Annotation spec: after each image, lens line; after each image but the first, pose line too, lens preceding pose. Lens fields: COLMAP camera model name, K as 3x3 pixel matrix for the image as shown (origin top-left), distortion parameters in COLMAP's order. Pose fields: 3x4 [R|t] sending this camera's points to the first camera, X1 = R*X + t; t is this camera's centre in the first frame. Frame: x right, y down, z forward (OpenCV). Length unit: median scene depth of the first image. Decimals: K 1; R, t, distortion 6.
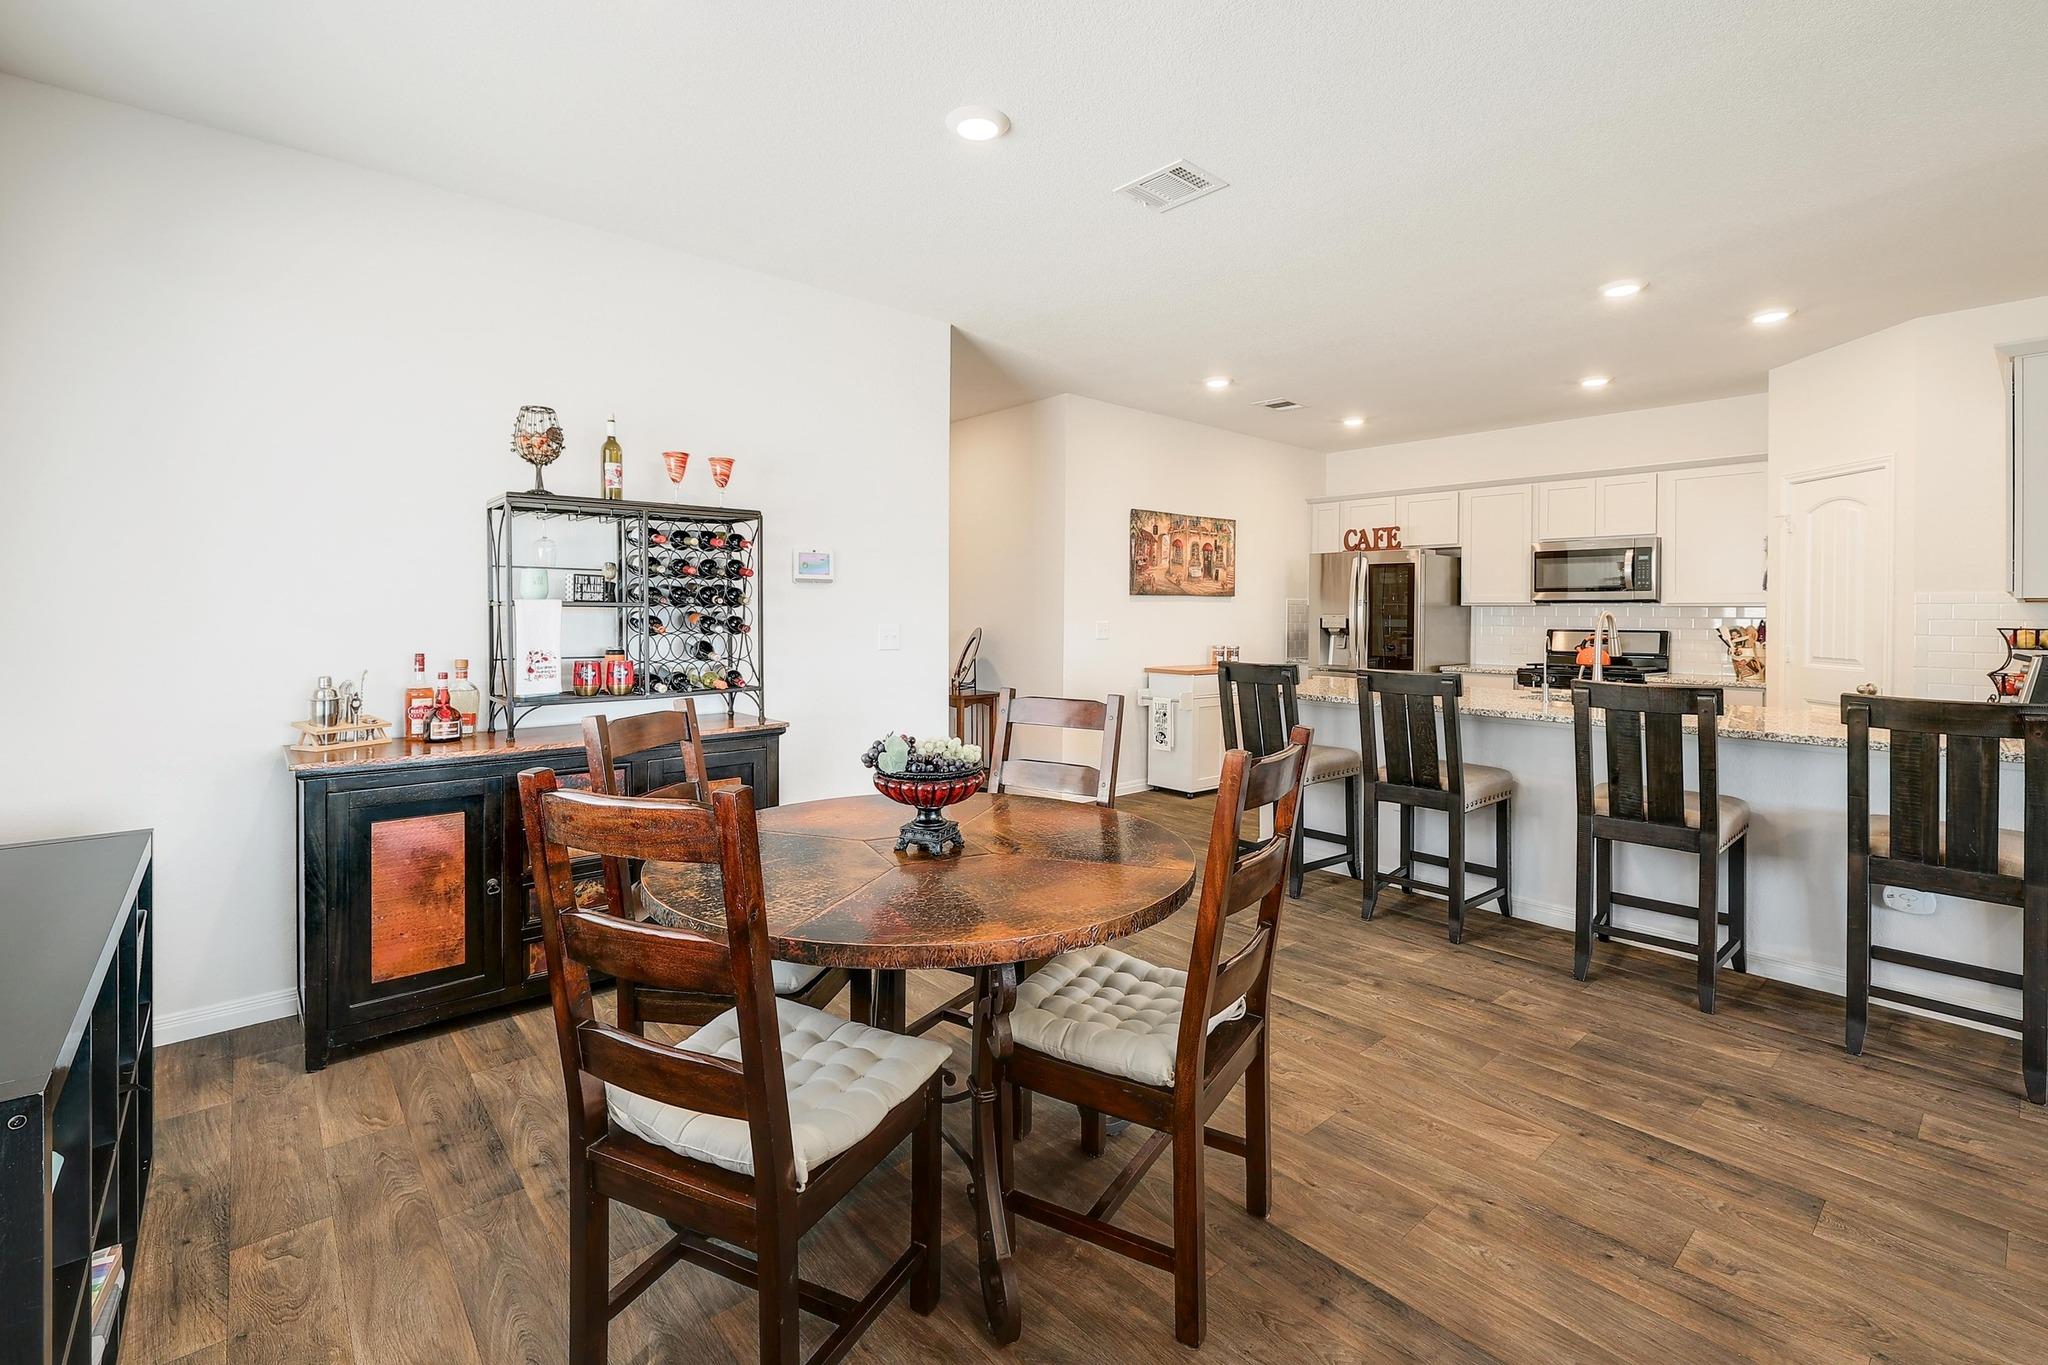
lens RADIAL K [[899.0, 0, 1023.1], [0, 899.0, 641.4], [0, 0, 1]] dist [-0.000178, 0.000433]
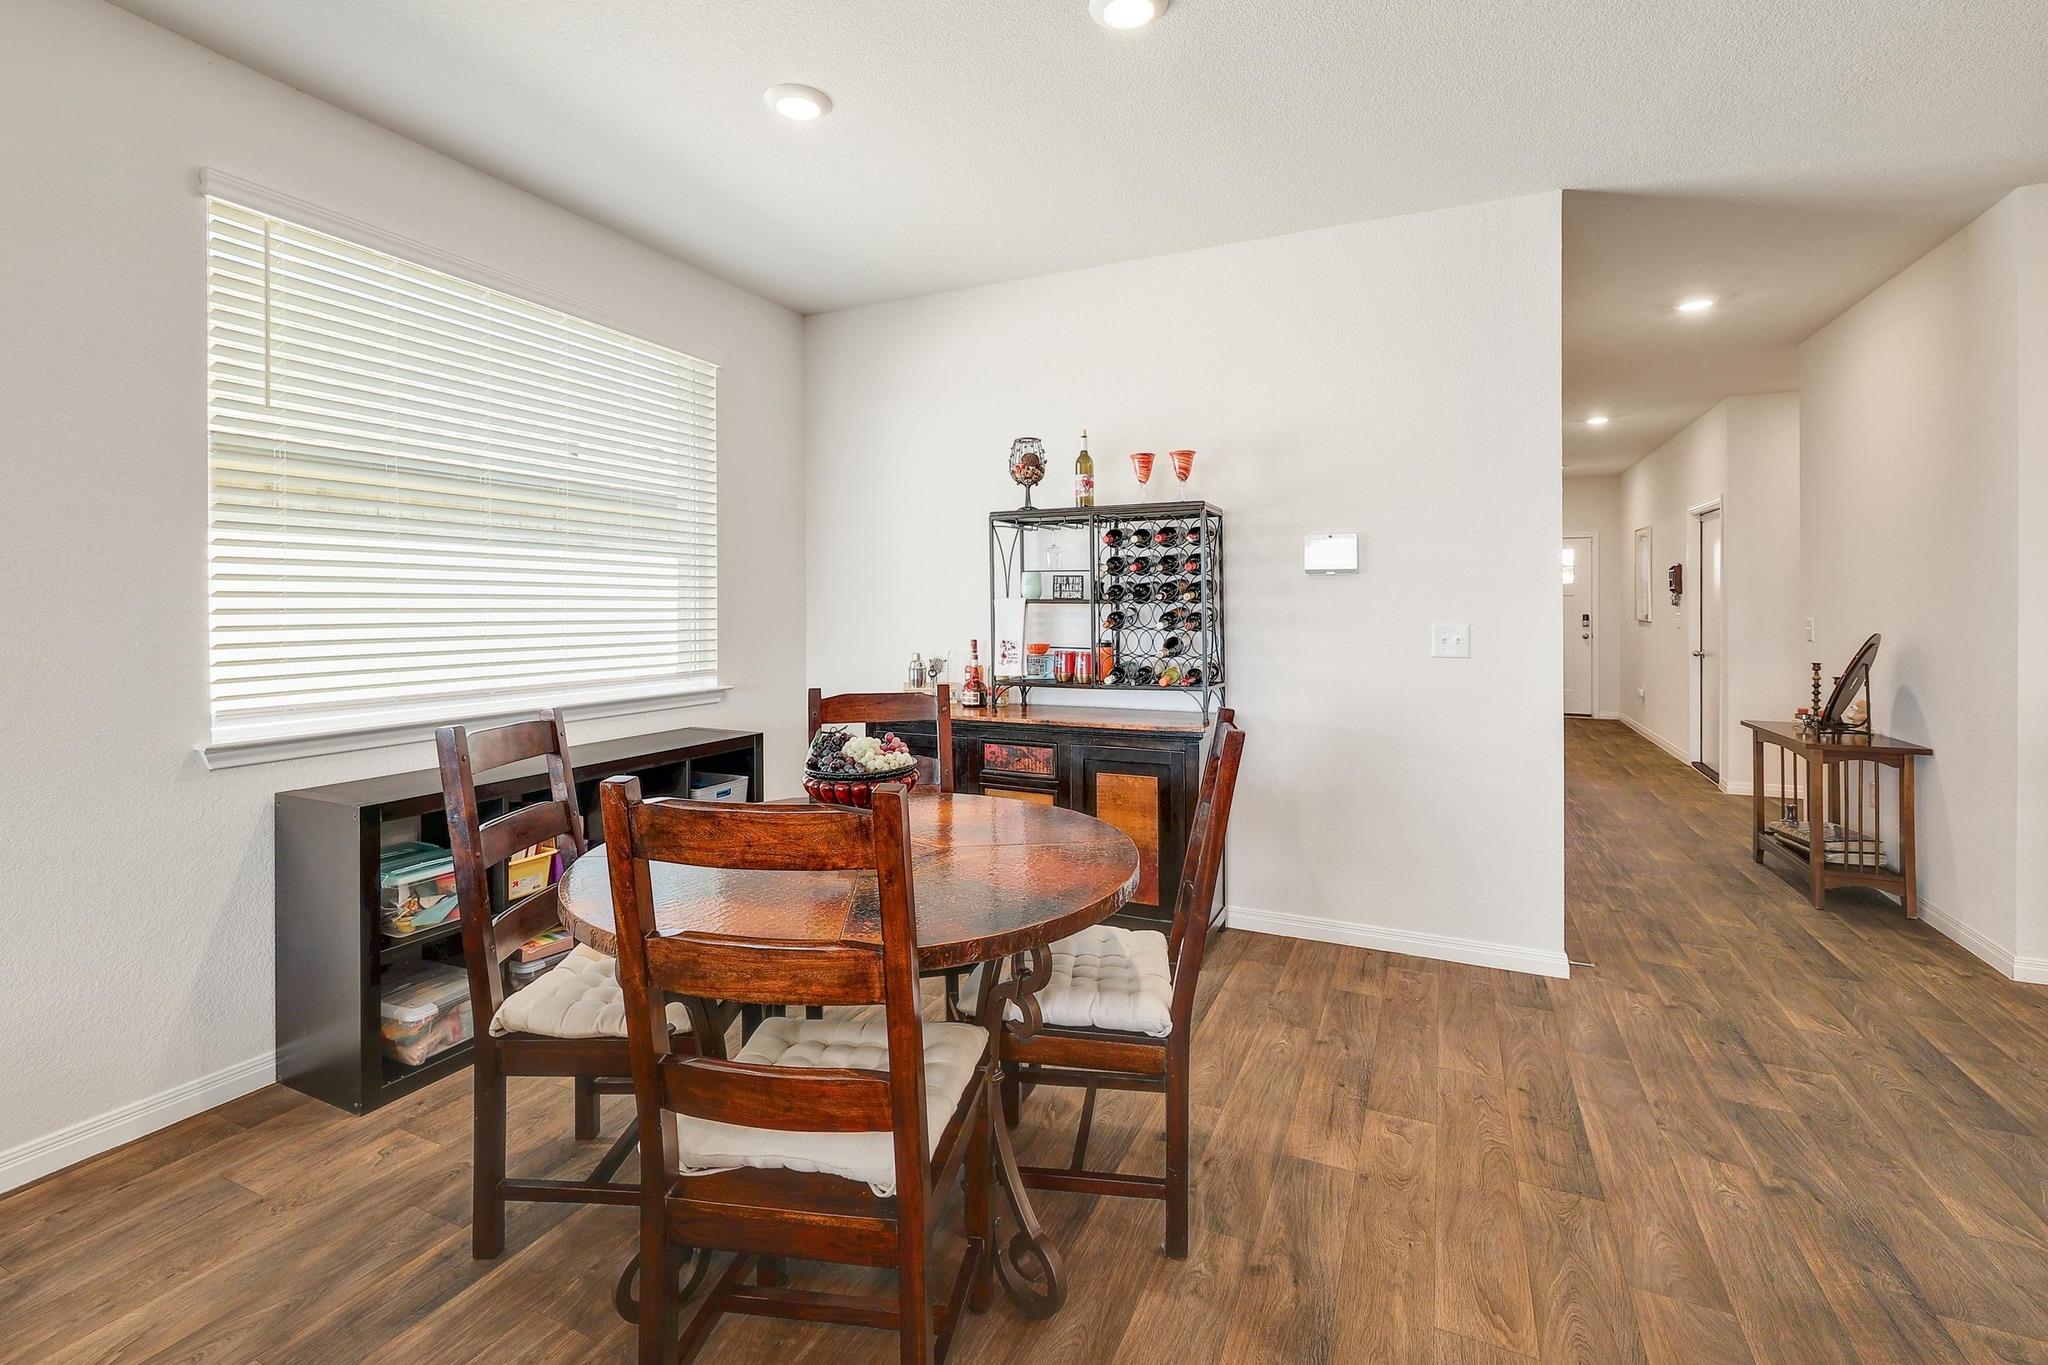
lens RADIAL K [[855.8, 0, 1027.0], [0, 855.8, 607.9], [0, 0, 1]] dist [0.001344, -0.000027]
pose [[0.397245, -0.004702, -0.917700, 0.269644], [-0.026925, 0.999497, -0.016776, -0.007361], [0.917317, 0.031373, 0.396919, 0.283170]]
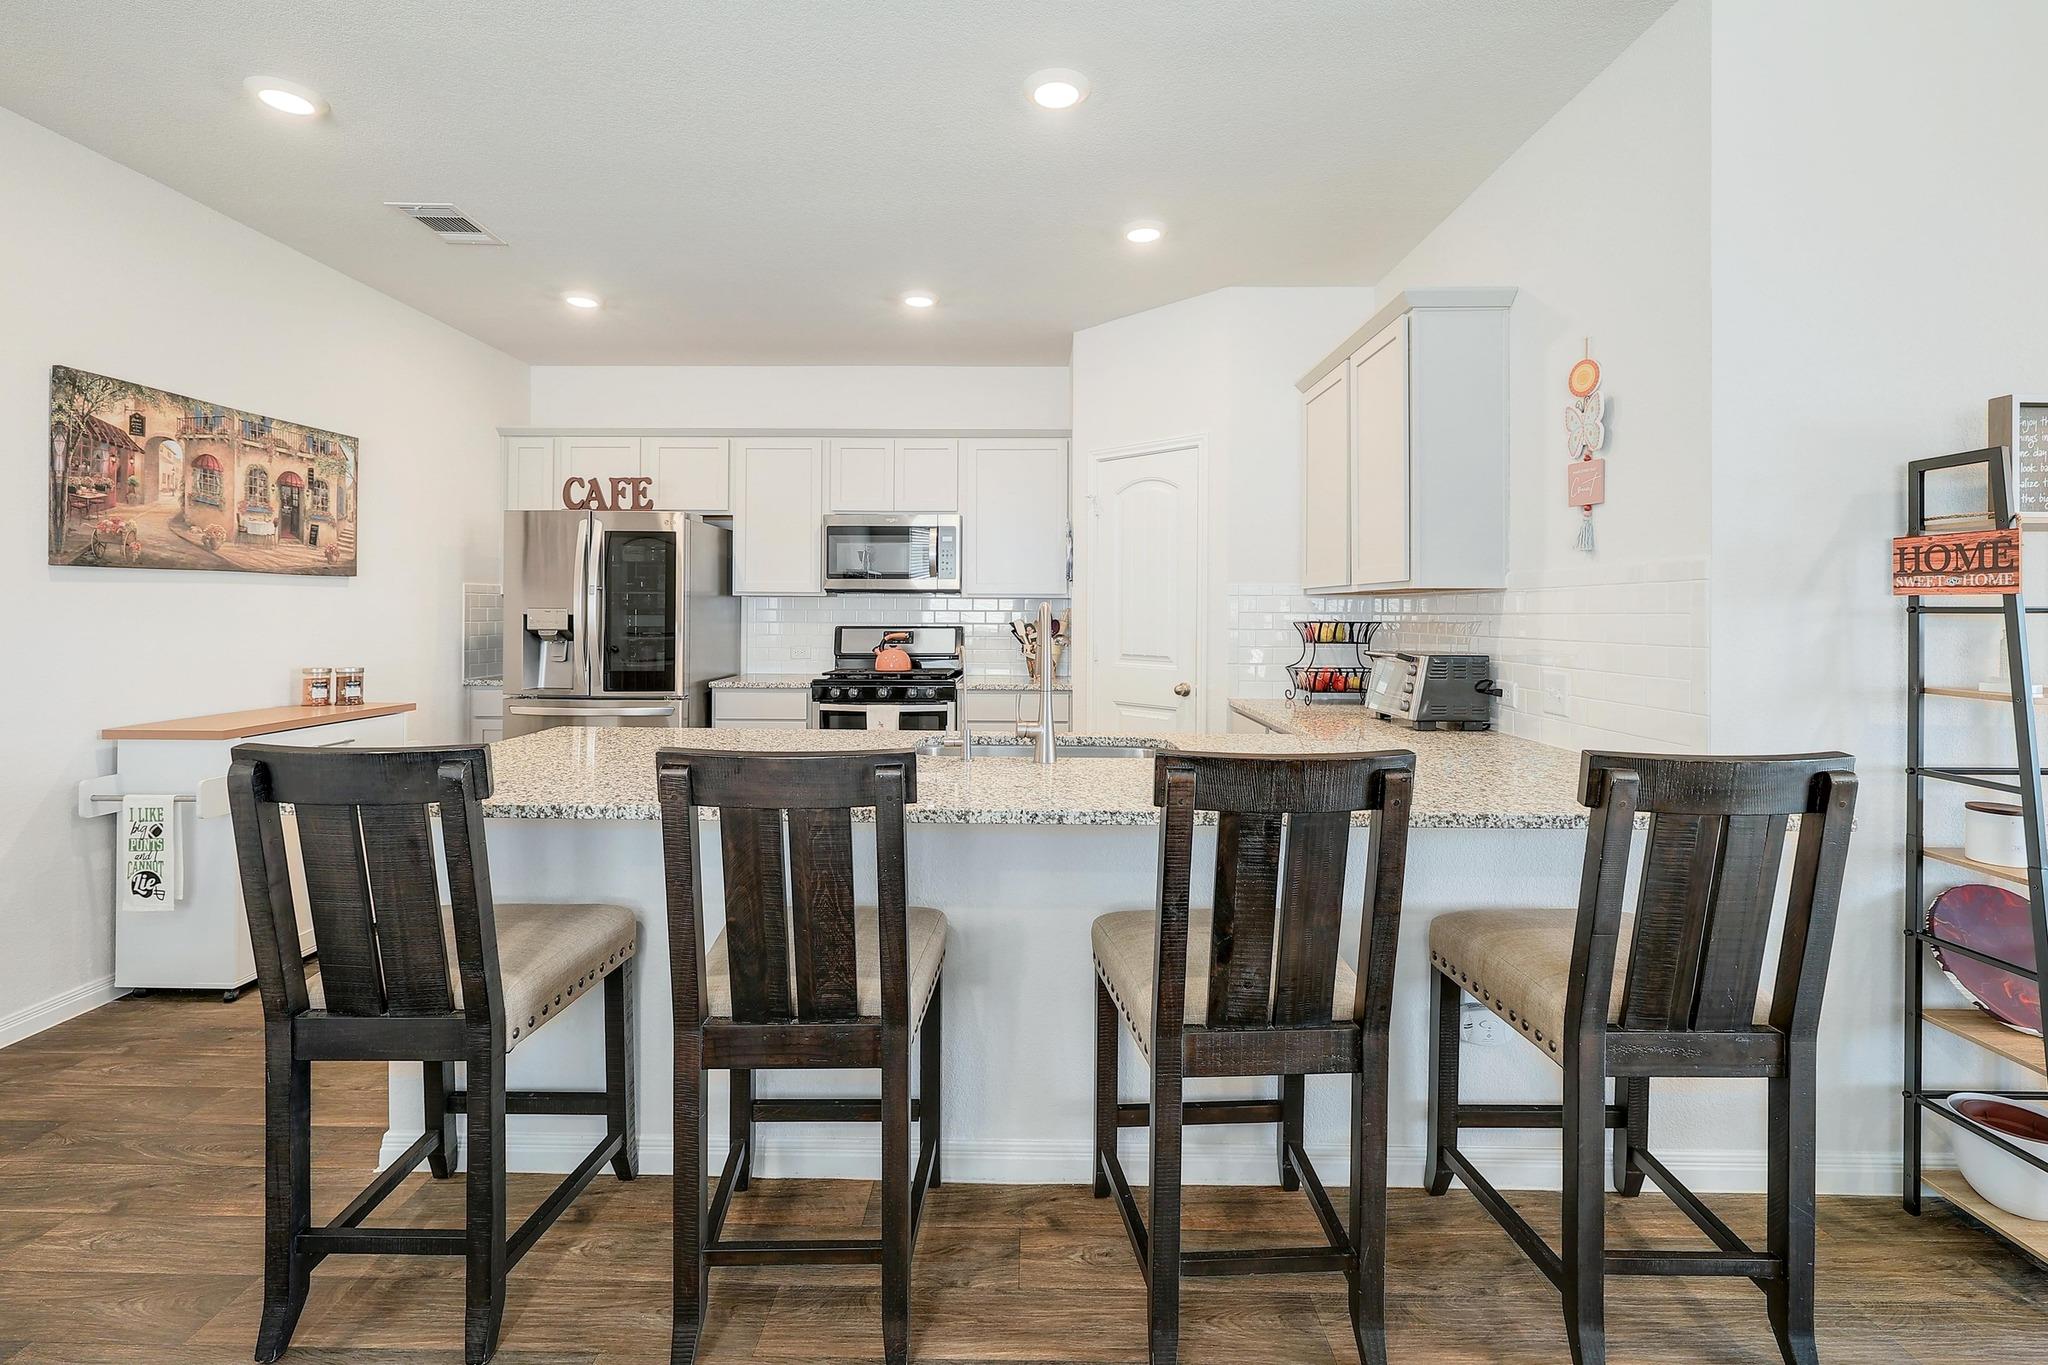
lens RADIAL K [[899.0, 0, 1022.3], [0, 899.0, 598.6], [0, 0, 1]] dist [-0.000178, 0.000433]
pose [[0.669888, 0.005355, 0.742443, 0.121332], [0.023817, 0.999304, -0.028697, -0.013089], [-0.742080, 0.036907, 0.669295, 0.400138]]
